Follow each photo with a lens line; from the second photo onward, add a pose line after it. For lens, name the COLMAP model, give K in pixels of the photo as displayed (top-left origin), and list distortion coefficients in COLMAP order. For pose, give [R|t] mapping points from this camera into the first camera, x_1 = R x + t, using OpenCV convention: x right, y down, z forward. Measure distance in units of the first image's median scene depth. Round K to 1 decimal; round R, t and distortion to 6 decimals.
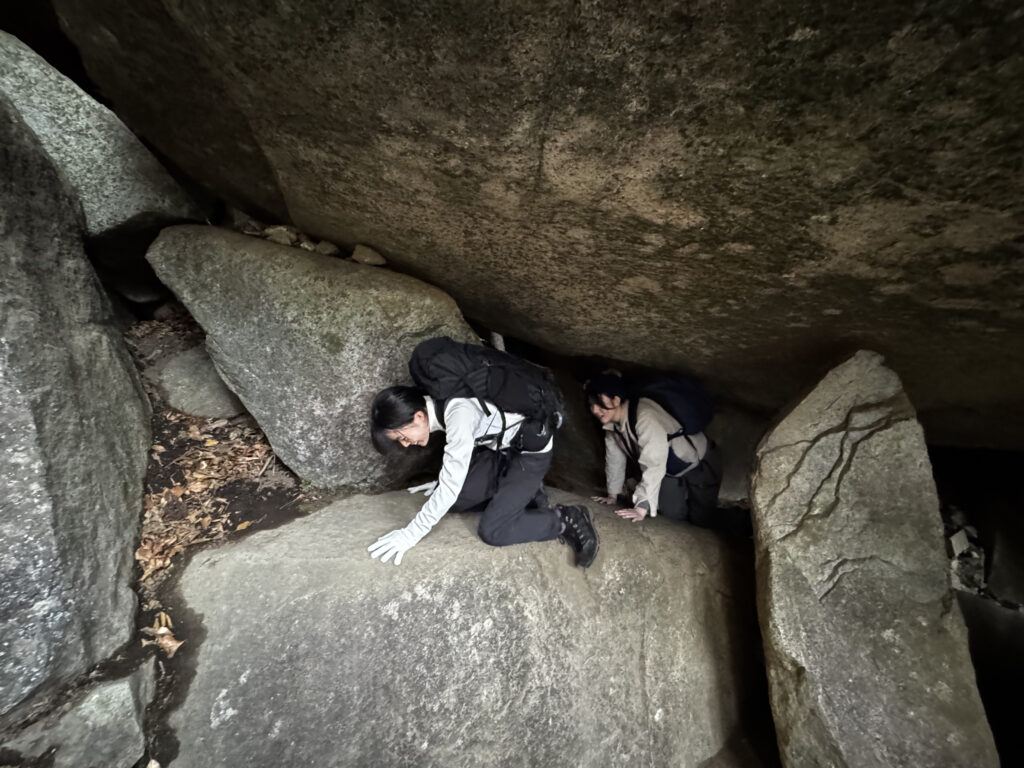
lens RADIAL K [[412.8, 0, 520.6], [0, 412.8, 370.7], [0, 0, 1]] dist [-0.000848, -0.002159]
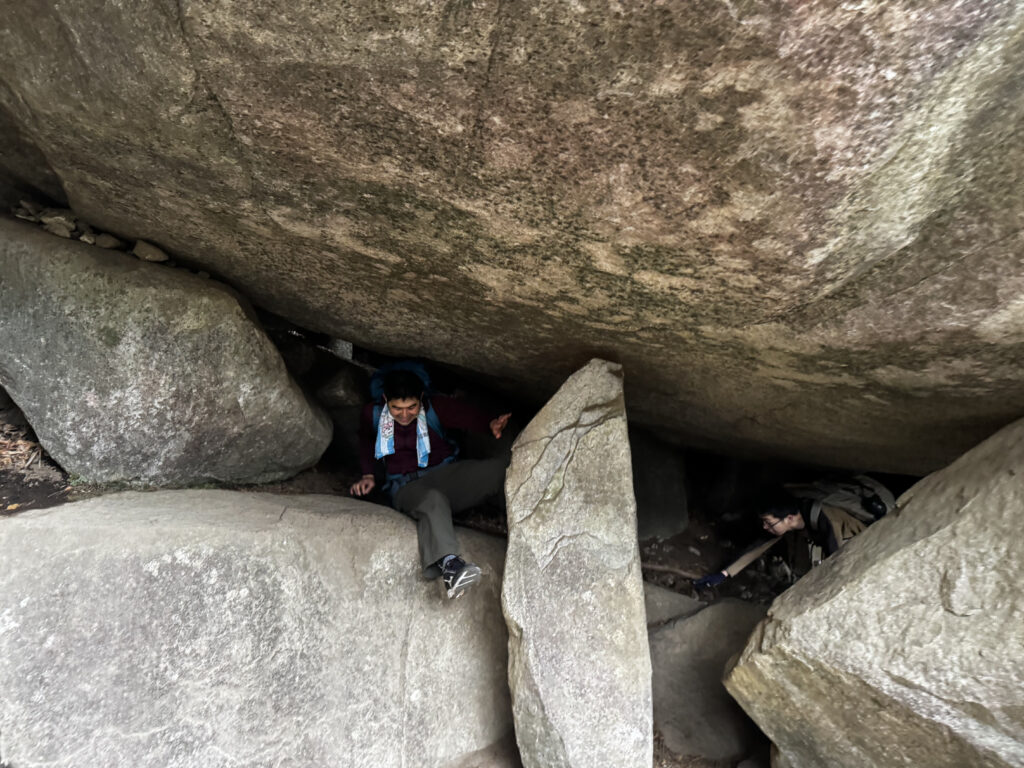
lens RADIAL K [[718.4, 0, 519.6], [0, 718.4, 358.0], [0, 0, 1]] dist [0.043697, -0.048643]
pose [[0.995311, 0.028586, 0.092406, 0.440641], [-0.025434, 0.999060, -0.035116, 0.026938], [-0.093323, 0.032601, 0.995102, -0.991024]]
